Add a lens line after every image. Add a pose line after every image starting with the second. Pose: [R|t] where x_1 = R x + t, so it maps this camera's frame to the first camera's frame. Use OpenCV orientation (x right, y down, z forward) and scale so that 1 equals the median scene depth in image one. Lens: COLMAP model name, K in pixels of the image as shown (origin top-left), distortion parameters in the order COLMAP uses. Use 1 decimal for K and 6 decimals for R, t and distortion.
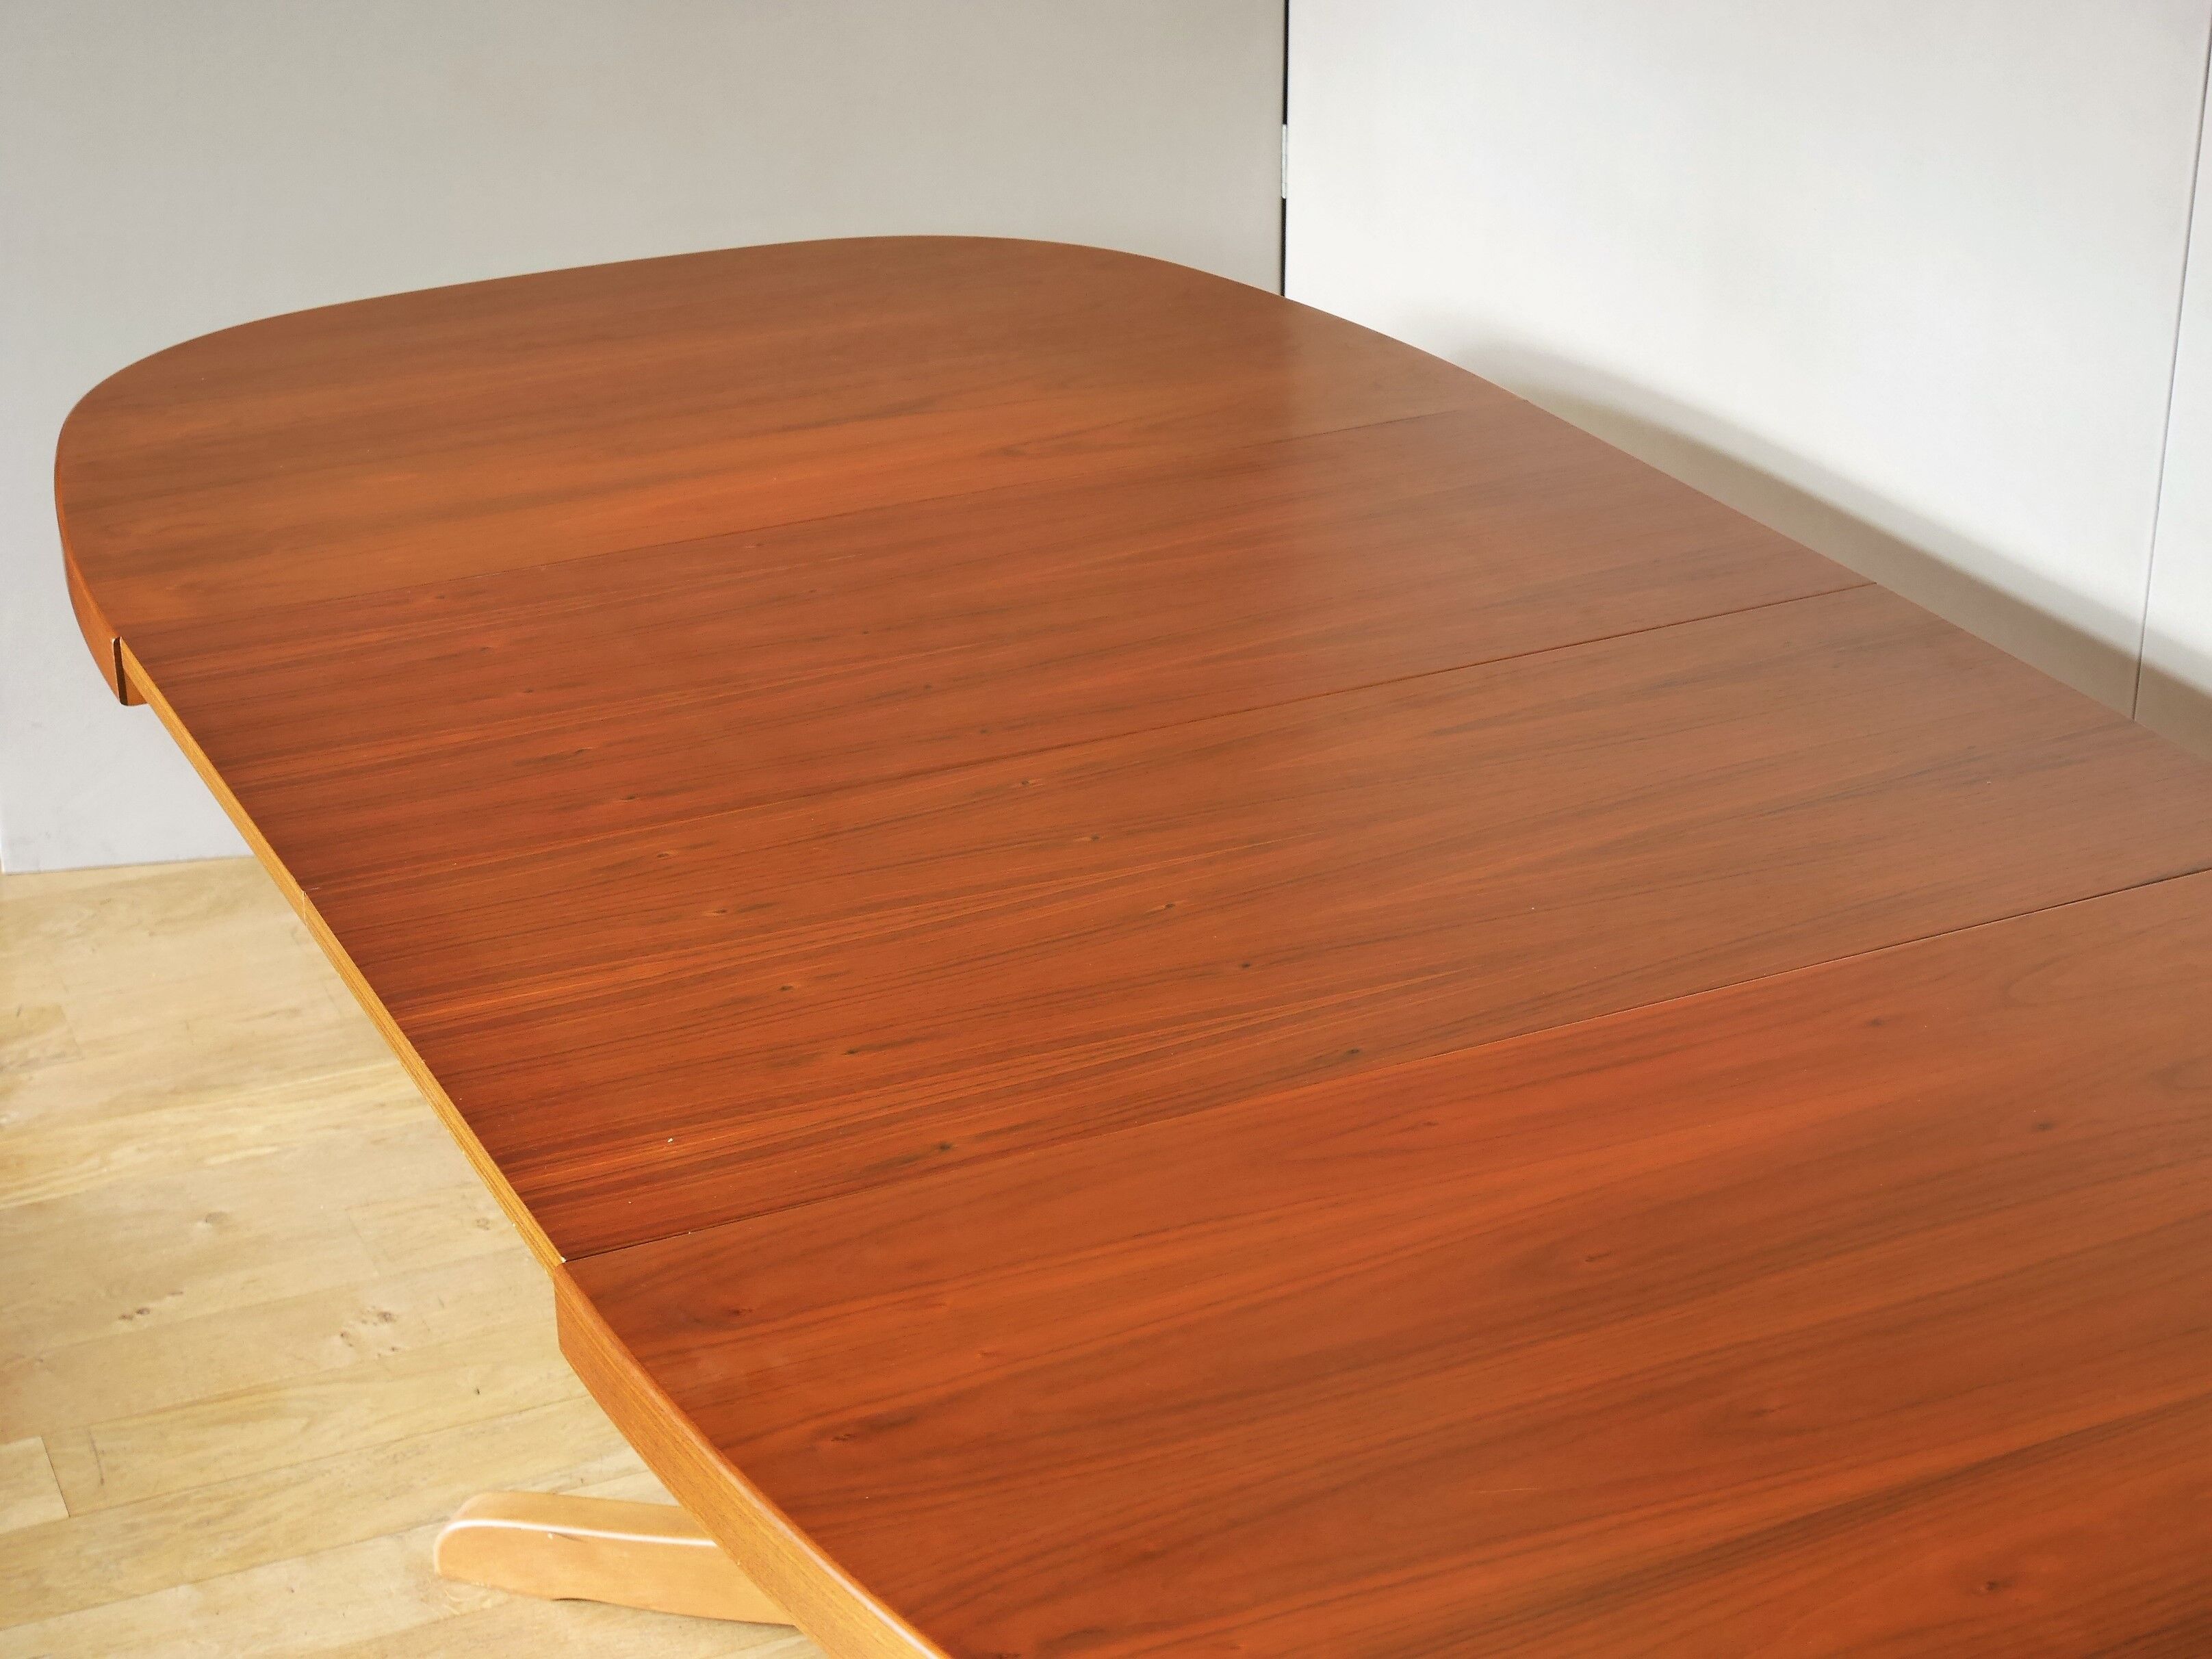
lens RADIAL K [[3886.9, 0, 1120.4], [0, 3886.9, 837.6], [0, 0, 1]] dist [-0.042156, 0.000000]
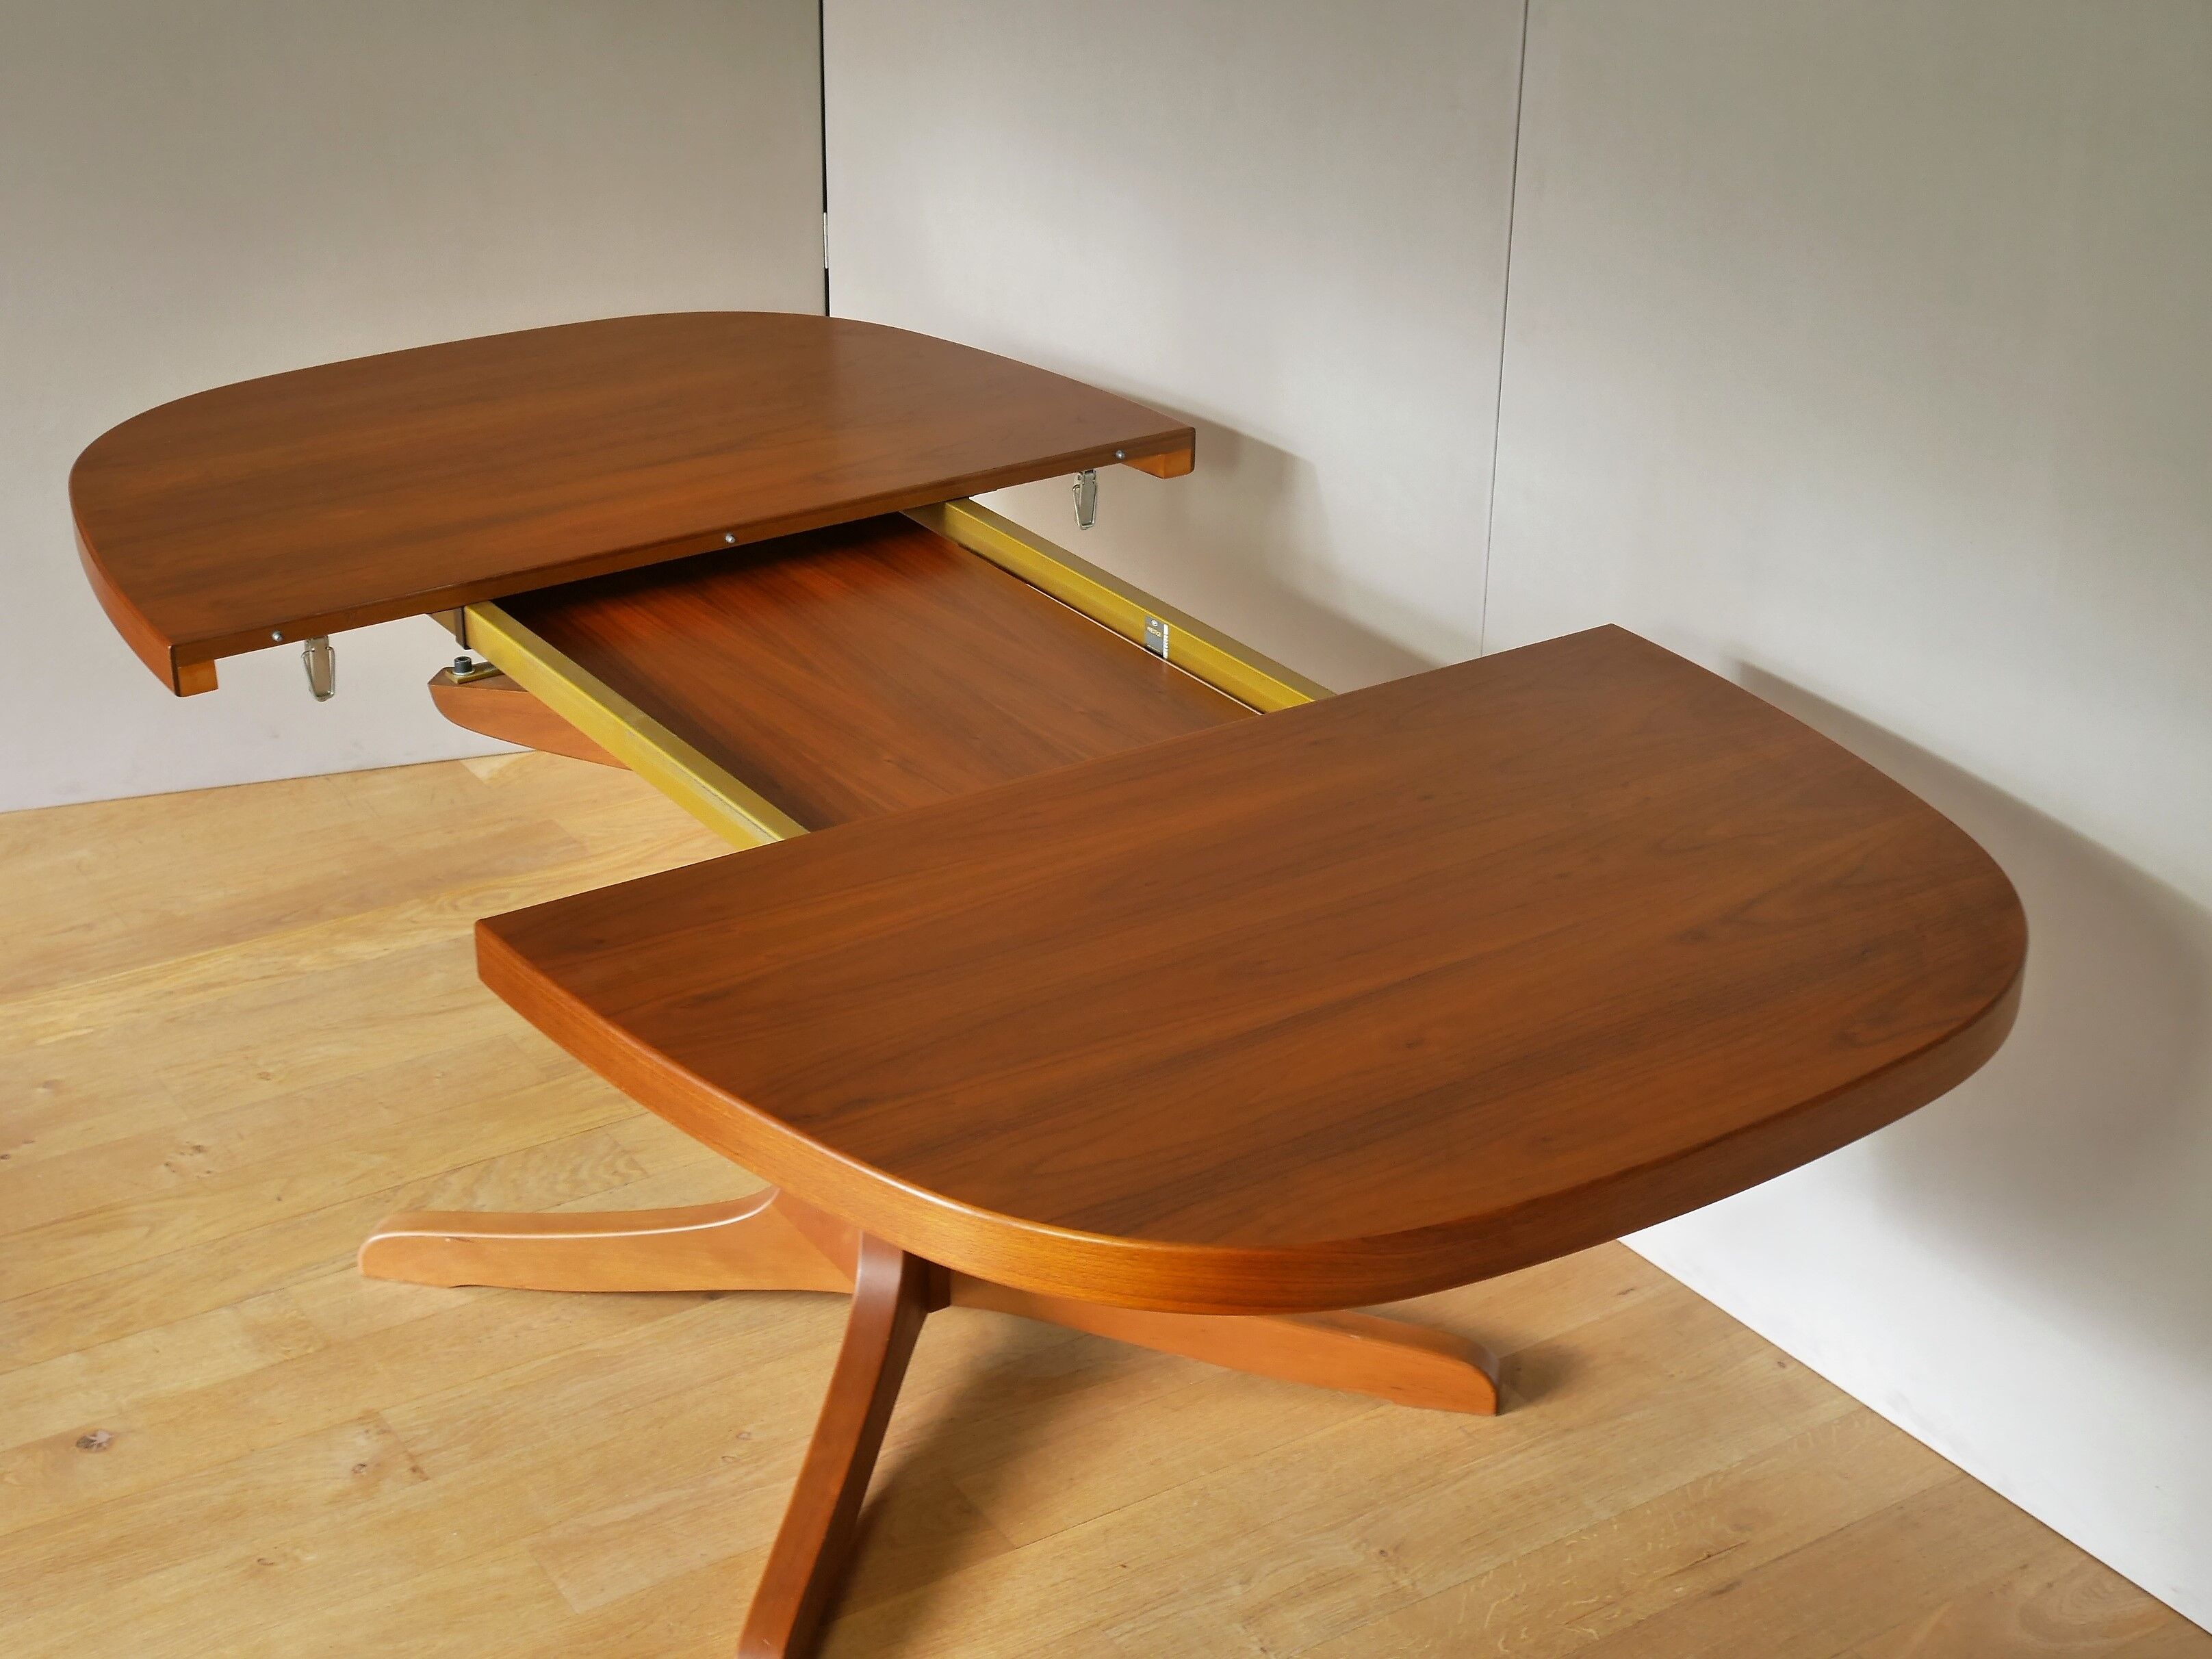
lens RADIAL K [[3267.2, 0, 1087.2], [0, 3267.2, 821.0], [0, 0, 1]] dist [-0.013931, 0.000000]
pose [[0.988915, -0.047408, 0.140709, -0.045020], [0.045587, 0.998830, 0.016143, 0.009585], [-0.141309, -0.009550, 0.989919, -0.135228]]
